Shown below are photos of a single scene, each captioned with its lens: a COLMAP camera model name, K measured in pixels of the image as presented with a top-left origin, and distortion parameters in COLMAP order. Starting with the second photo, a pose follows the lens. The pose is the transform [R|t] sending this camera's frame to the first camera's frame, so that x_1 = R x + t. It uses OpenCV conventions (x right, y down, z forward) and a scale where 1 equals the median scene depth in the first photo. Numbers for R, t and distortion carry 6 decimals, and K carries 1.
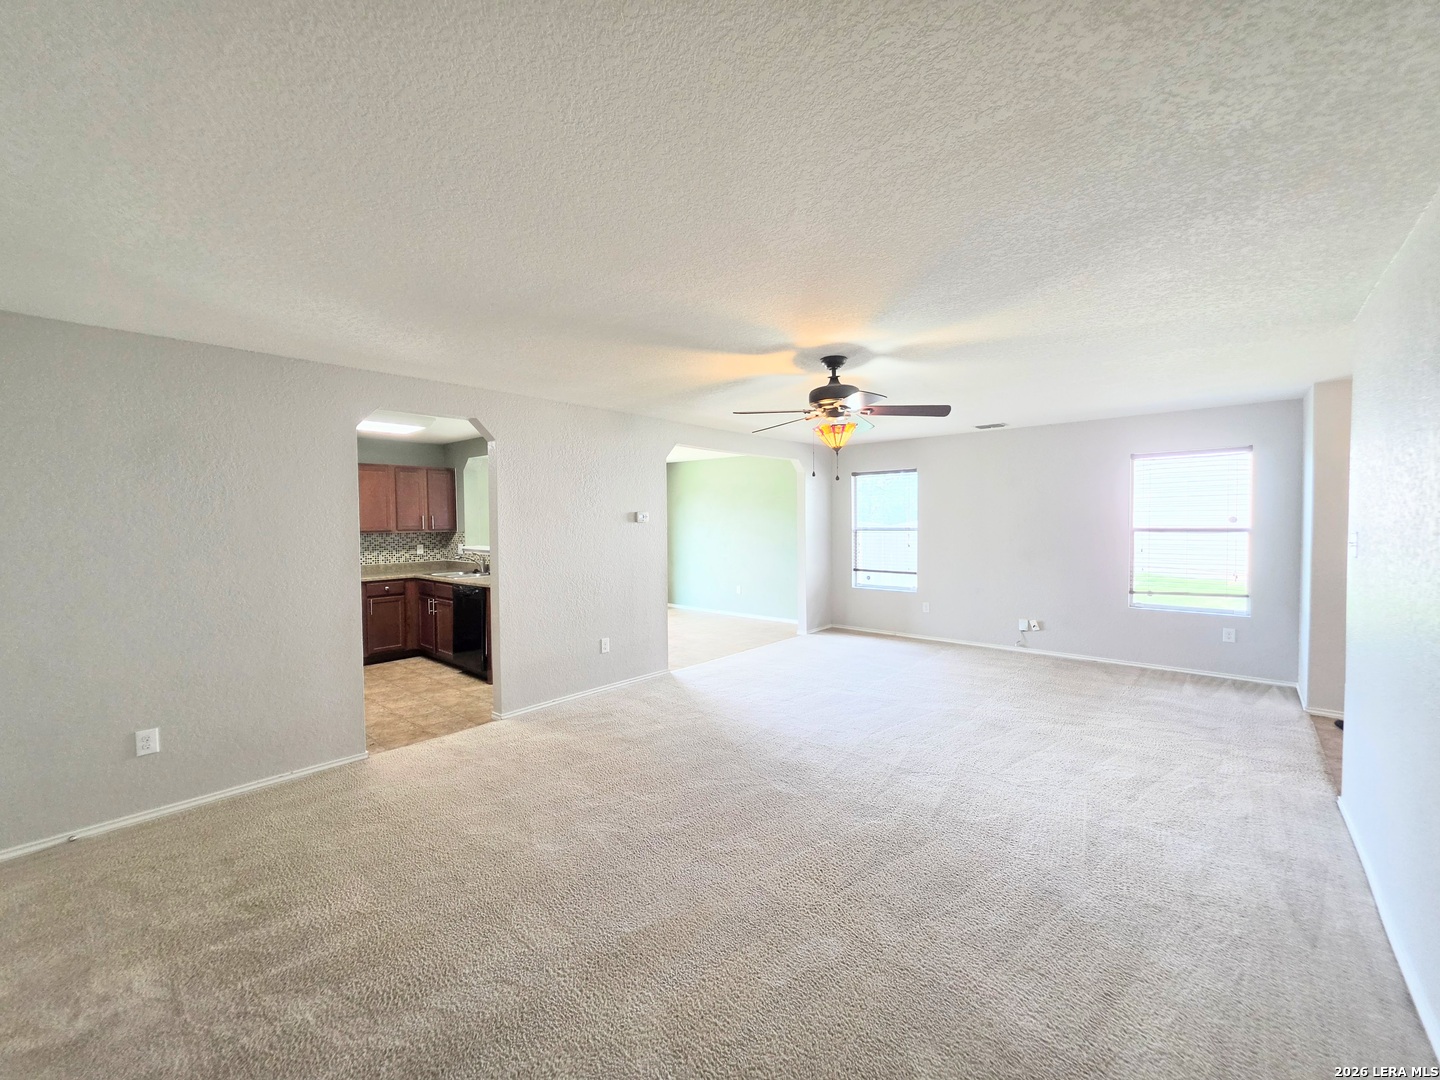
lens RADIAL K [[581.4, 0, 731.6], [0, 581.4, 541.5], [0, 0, 1]] dist [0.000992, 0.000996]
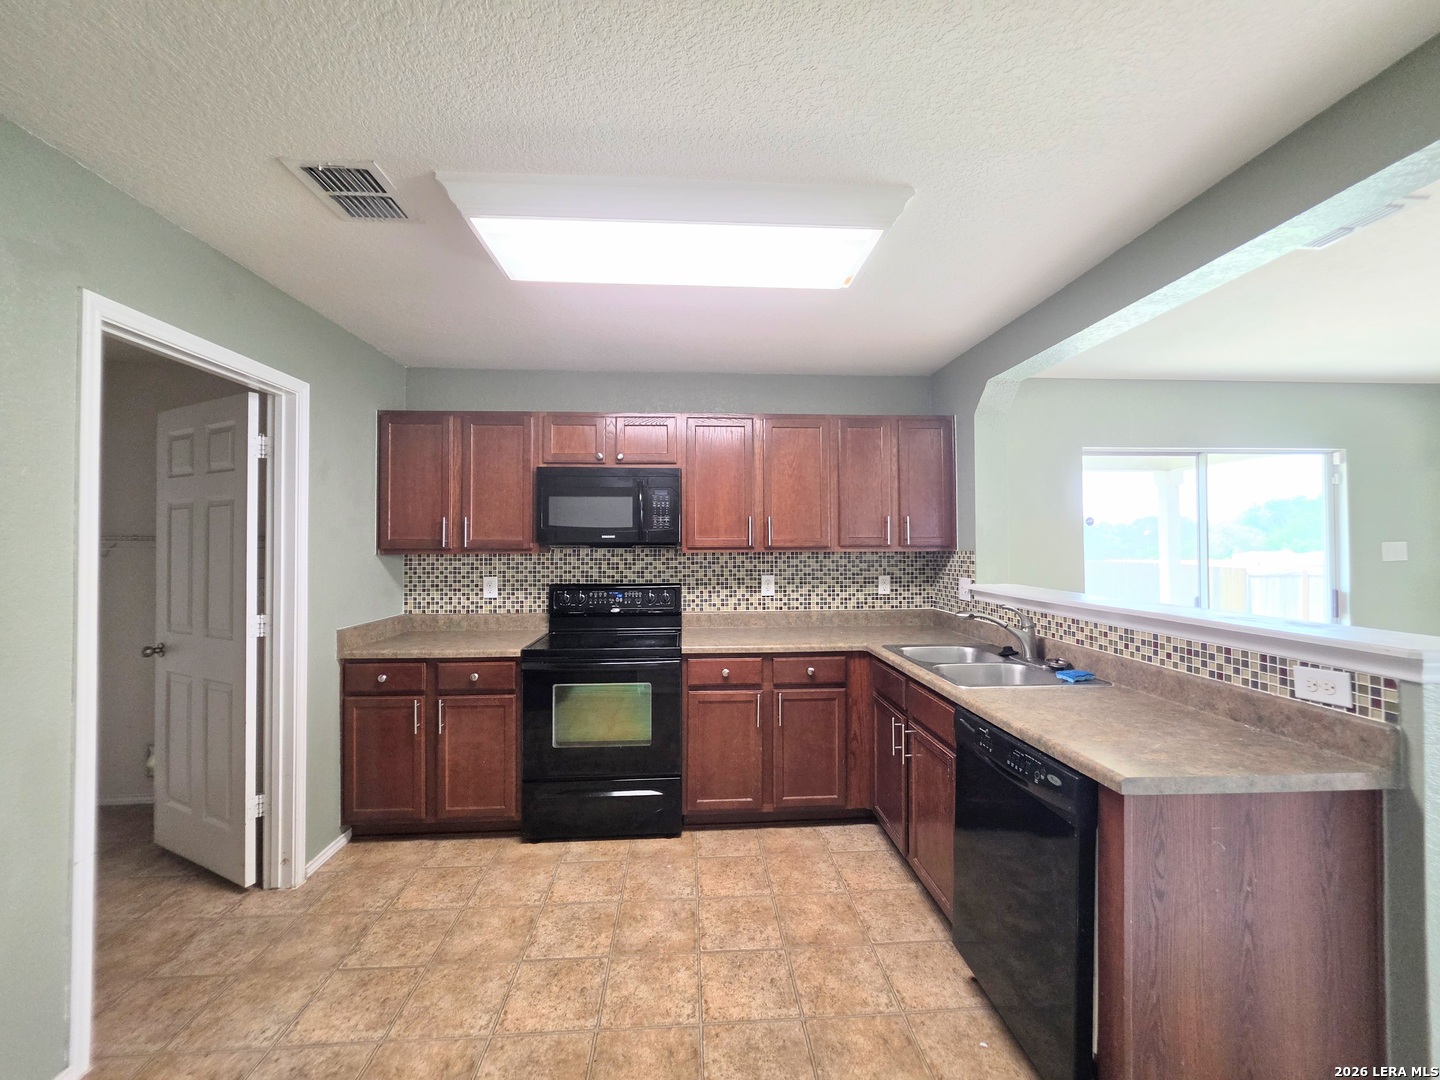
lens RADIAL K [[581.4, 0, 718.7], [0, 581.4, 531.8], [0, 0, 1]] dist [0.000992, 0.000996]
pose [[0.692451, -0.013668, -0.721336, -0.285173], [-0.026581, 0.998658, -0.044440, -0.006643], [0.720975, 0.049946, 0.691159, 0.574787]]
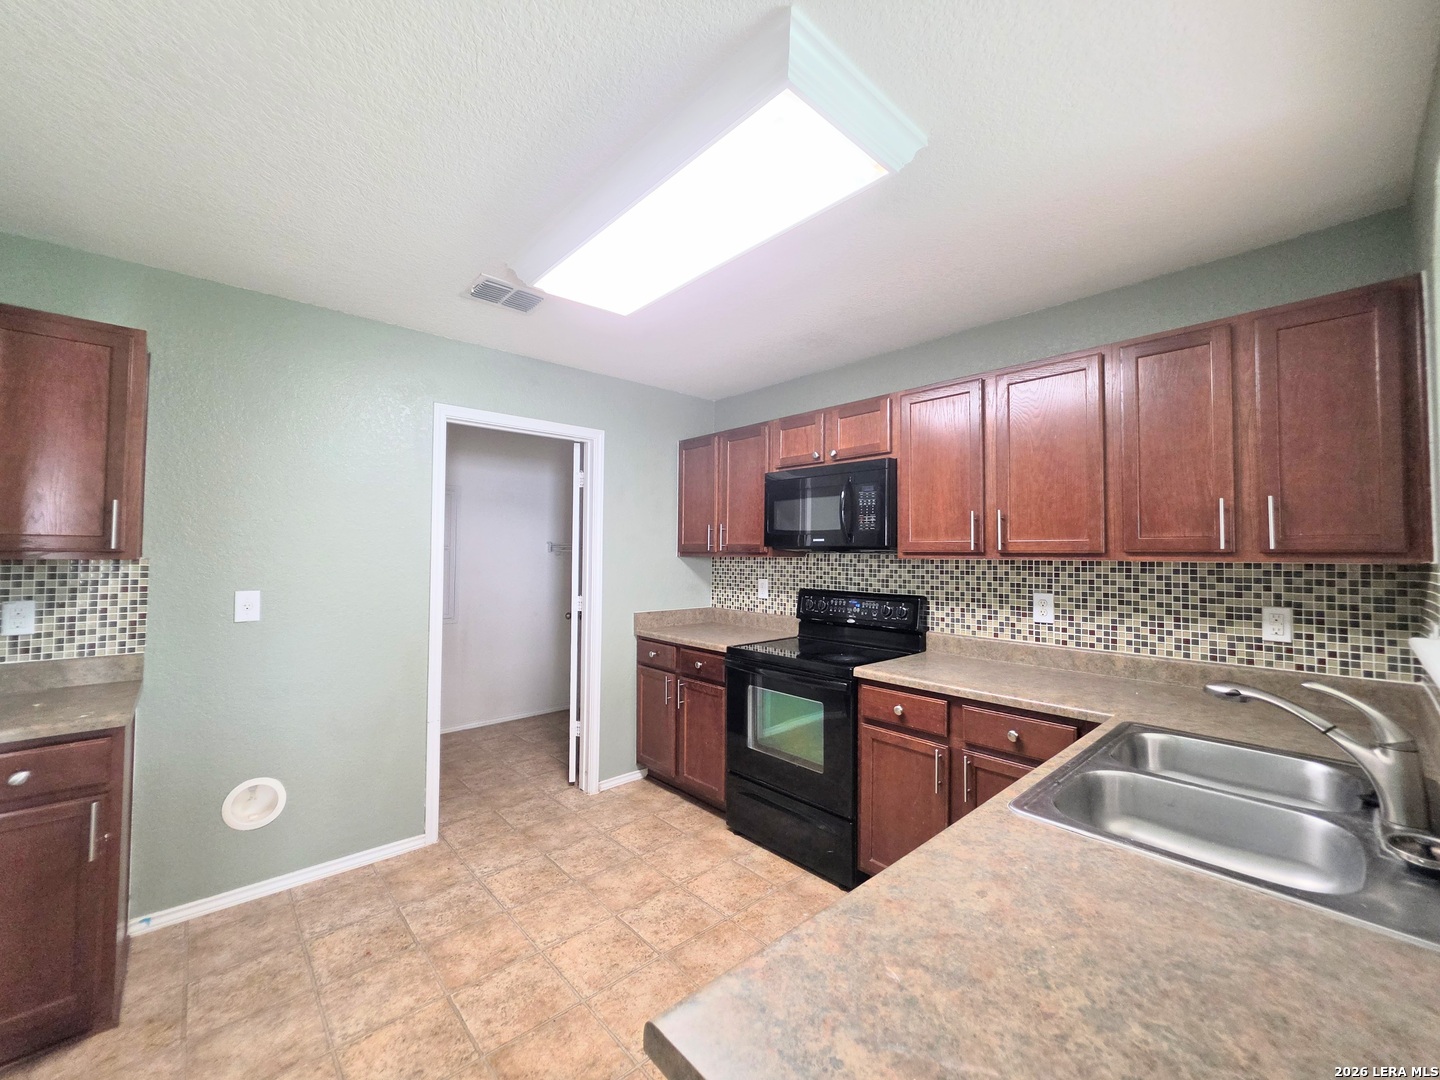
lens RADIAL K [[581.4, 0, 726.0], [0, 581.4, 535.4], [0, 0, 1]] dist [0.000992, 0.000996]
pose [[-0.124893, -0.025041, -0.991854, -0.242531], [-0.040741, 0.998968, -0.020090, -0.012966], [0.991333, 0.037900, -0.125785, 0.814279]]
